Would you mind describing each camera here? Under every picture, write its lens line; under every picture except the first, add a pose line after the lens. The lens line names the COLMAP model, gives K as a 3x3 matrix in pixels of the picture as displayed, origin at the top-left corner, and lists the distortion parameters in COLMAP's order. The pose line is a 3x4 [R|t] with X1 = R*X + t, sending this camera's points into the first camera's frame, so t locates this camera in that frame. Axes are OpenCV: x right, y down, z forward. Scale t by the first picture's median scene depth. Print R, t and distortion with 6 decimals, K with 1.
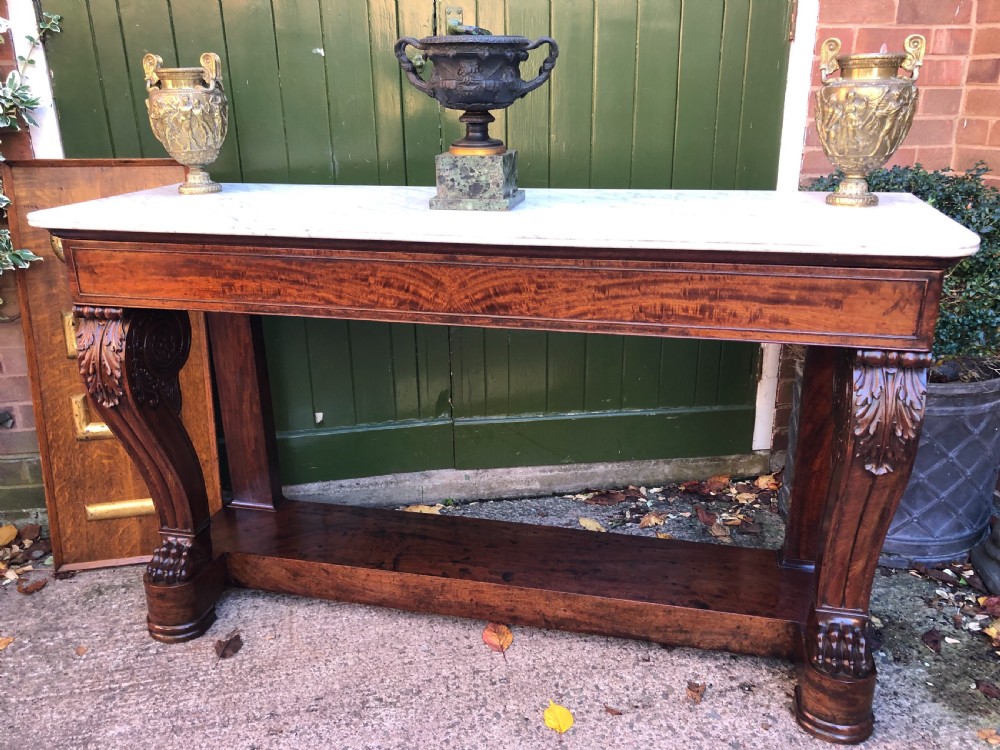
lens RADIAL K [[814.2, 0, 513.4], [0, 814.2, 369.6], [0, 0, 1]] dist [0.017061, 0.005371]
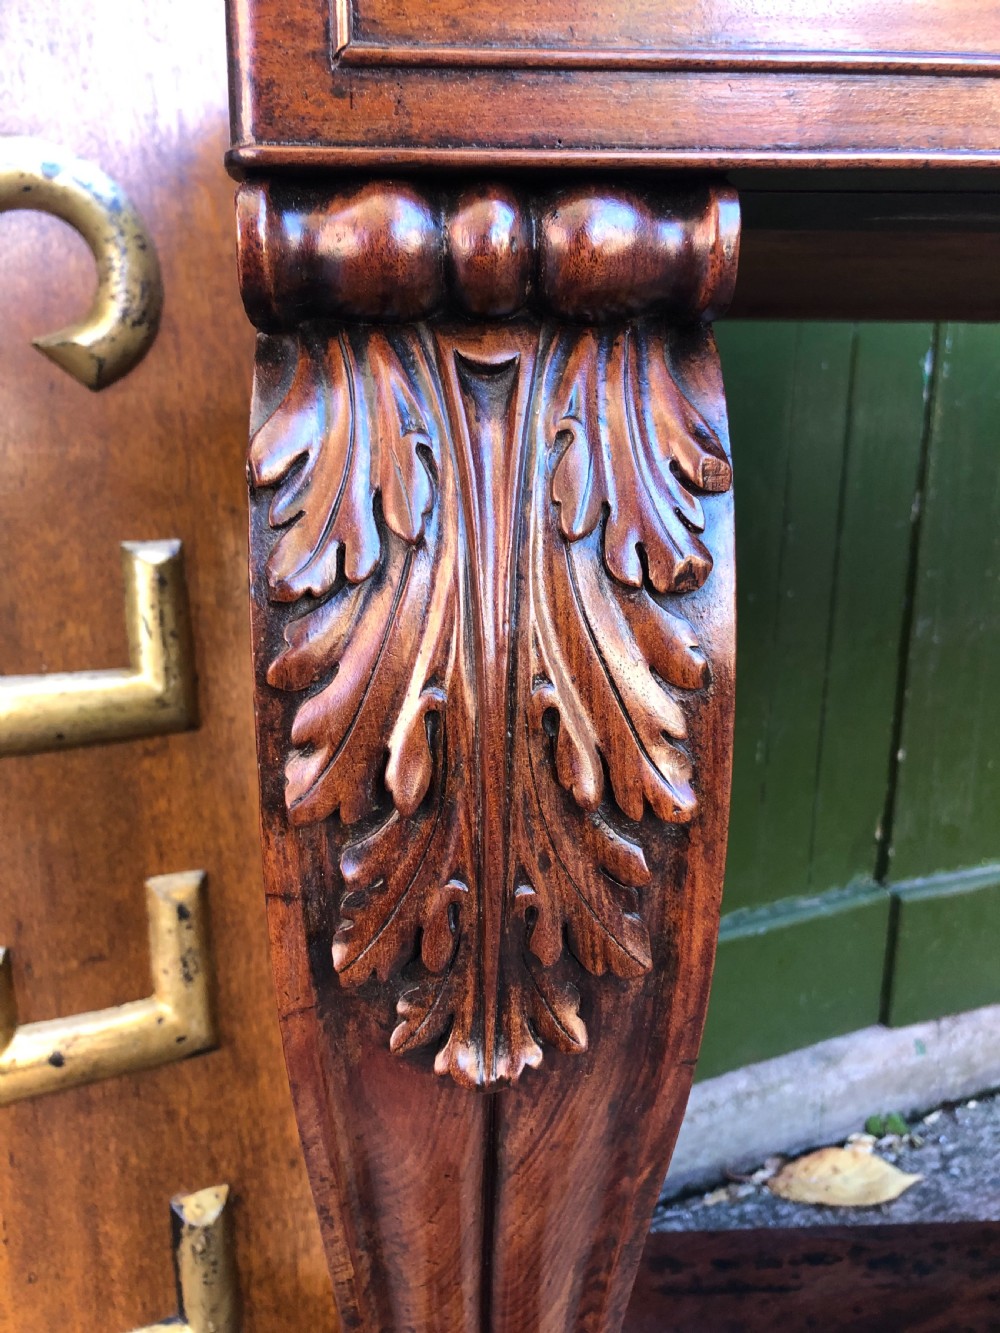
lens RADIAL K [[1110.2, 0, 494.1], [0, 1110.2, 677.7], [0, 0, 1]] dist [0.011310, 0.005913]
pose [[0.962694, -0.050842, 0.265771, -0.505753], [0.077412, 0.992886, -0.090467, 0.002133], [-0.259281, 0.107666, 0.959782, 0.791522]]
